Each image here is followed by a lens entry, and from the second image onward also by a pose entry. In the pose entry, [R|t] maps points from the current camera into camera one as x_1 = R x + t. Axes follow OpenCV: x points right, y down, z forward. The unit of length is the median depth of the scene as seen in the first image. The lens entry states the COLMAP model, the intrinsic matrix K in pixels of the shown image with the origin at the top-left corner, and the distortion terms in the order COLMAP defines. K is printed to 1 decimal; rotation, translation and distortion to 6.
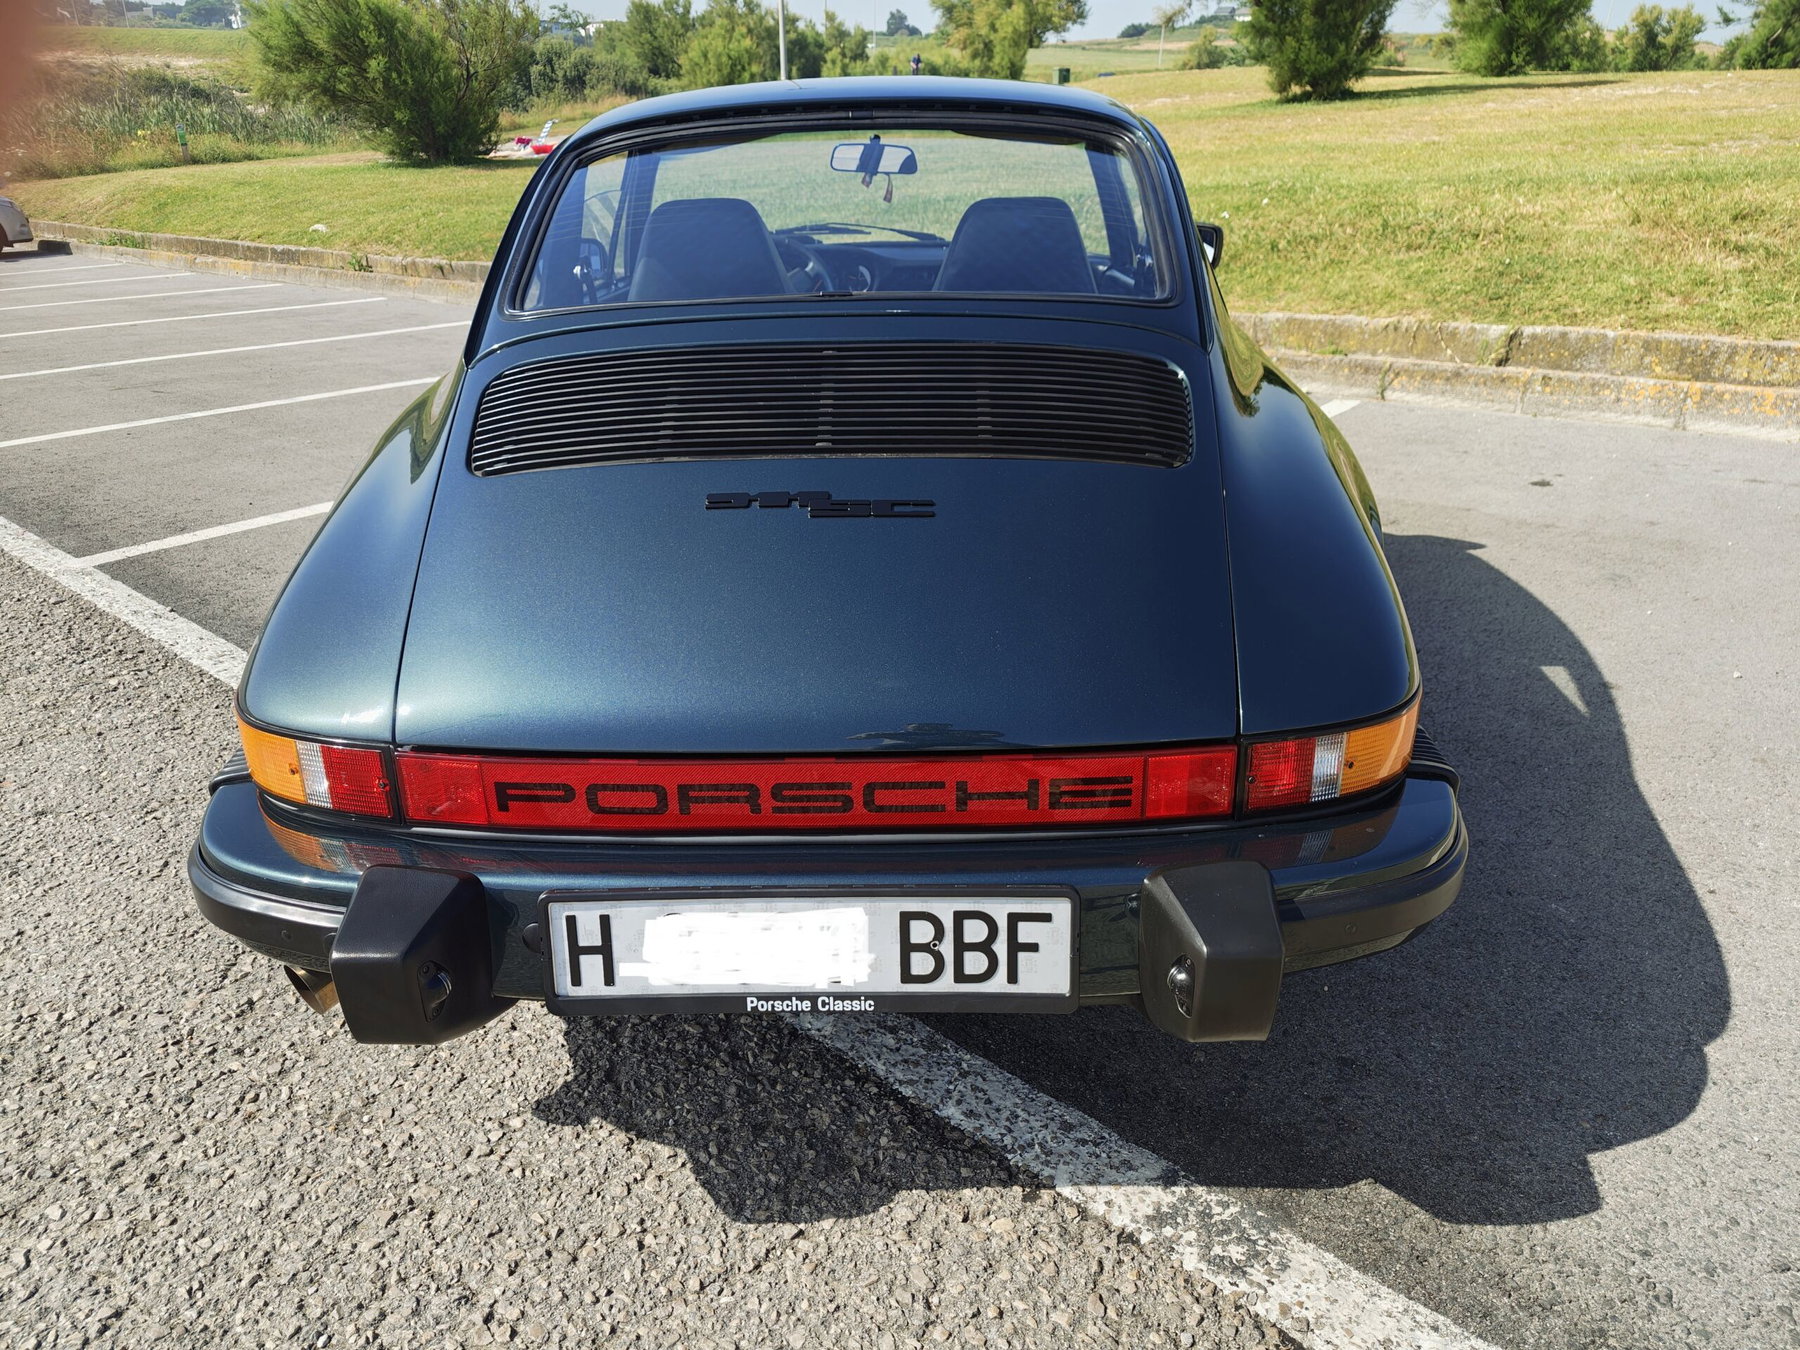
lens RADIAL K [[1229.3, 0, 902.1], [0, 1229.3, 676.7], [0, 0, 1]] dist [0.020700, -0.009065]
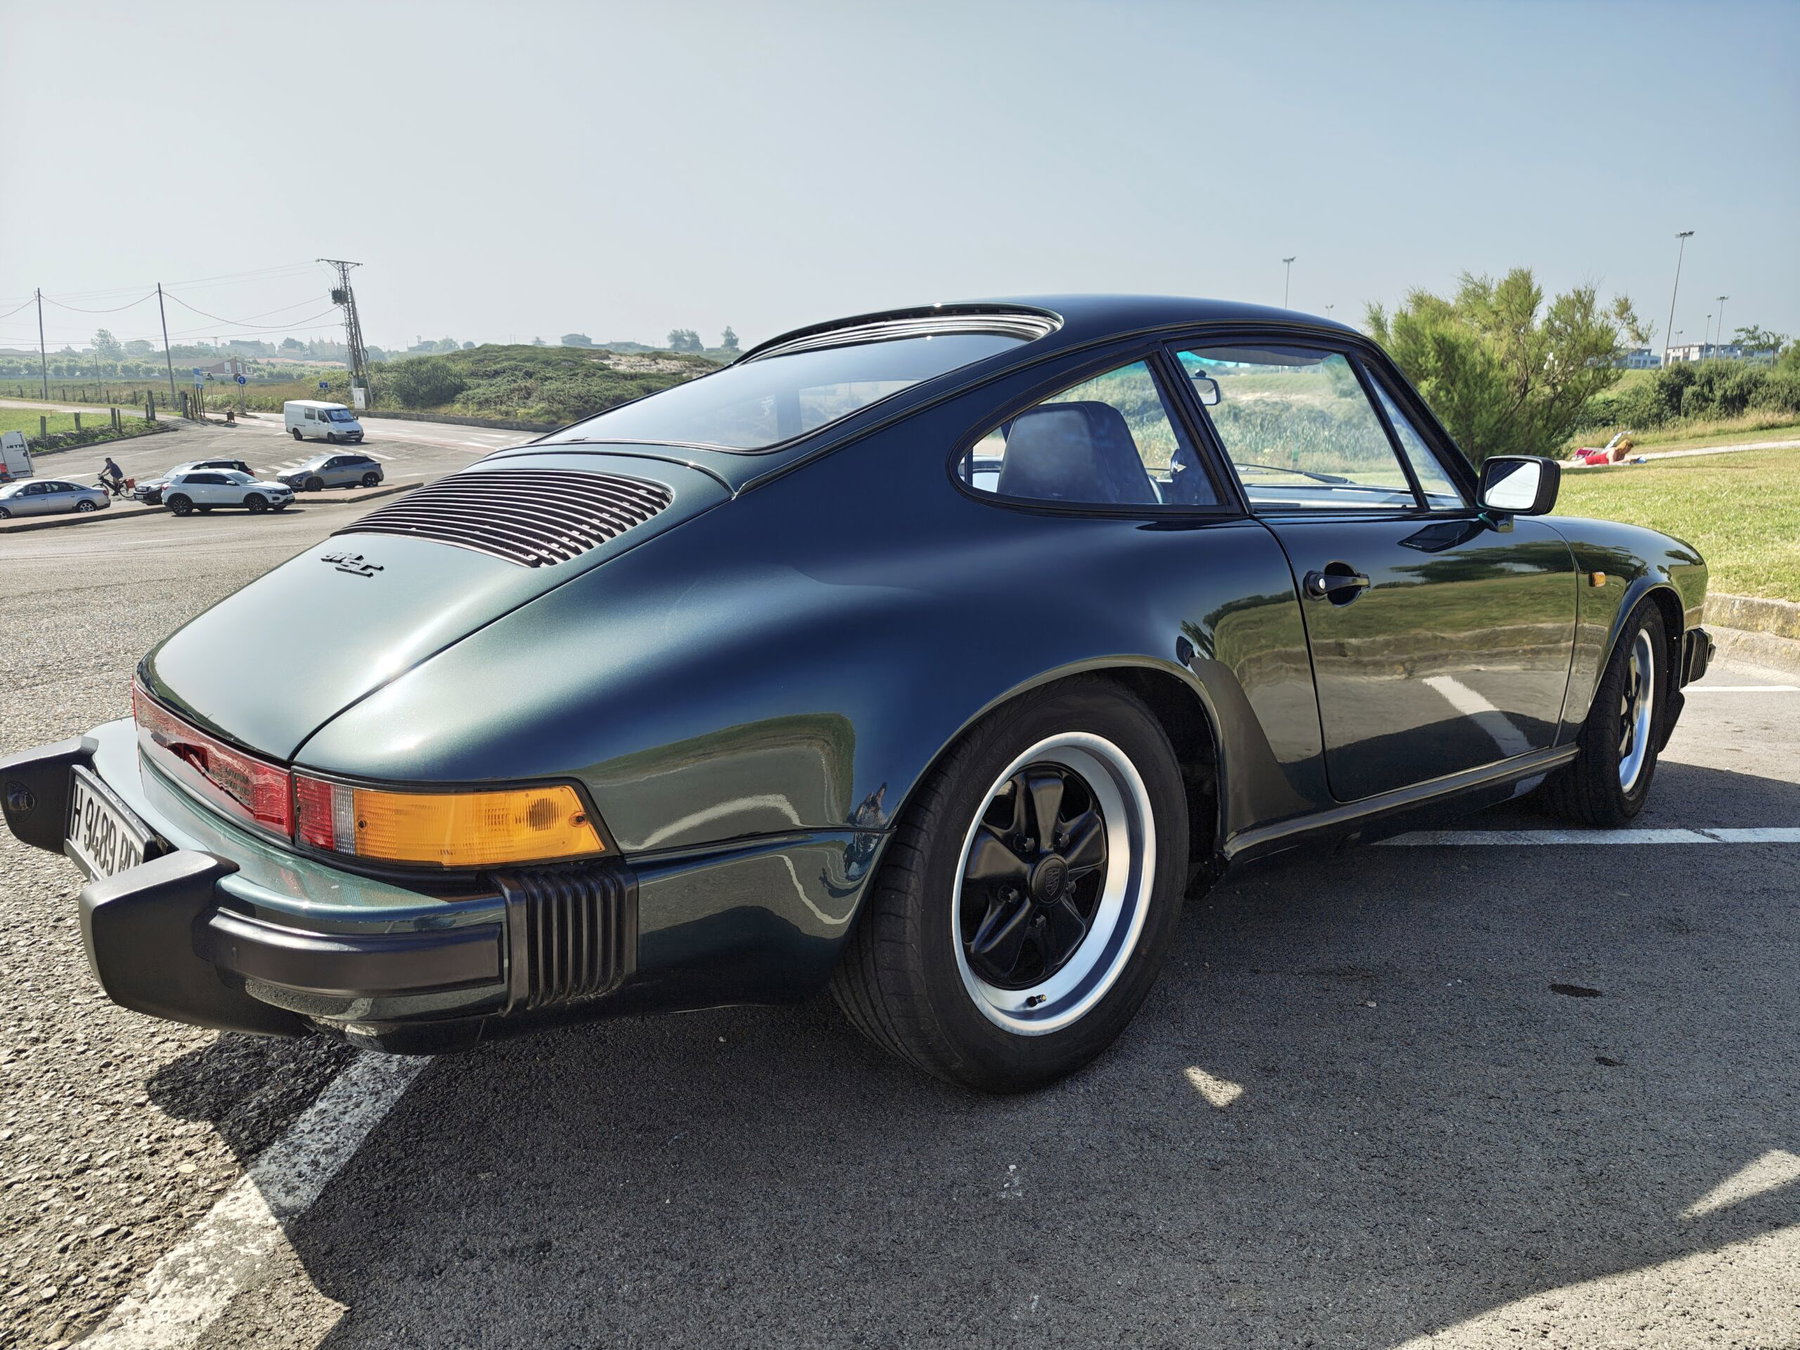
lens RADIAL K [[1229.3, 0, 898.4], [0, 1229.3, 673.1], [0, 0, 1]] dist [0.020700, -0.009065]
pose [[0.672820, 0.132284, -0.727883, 0.096714], [-0.301082, 0.947680, -0.106076, -0.004892], [0.675768, 0.290523, 0.677446, 0.039881]]
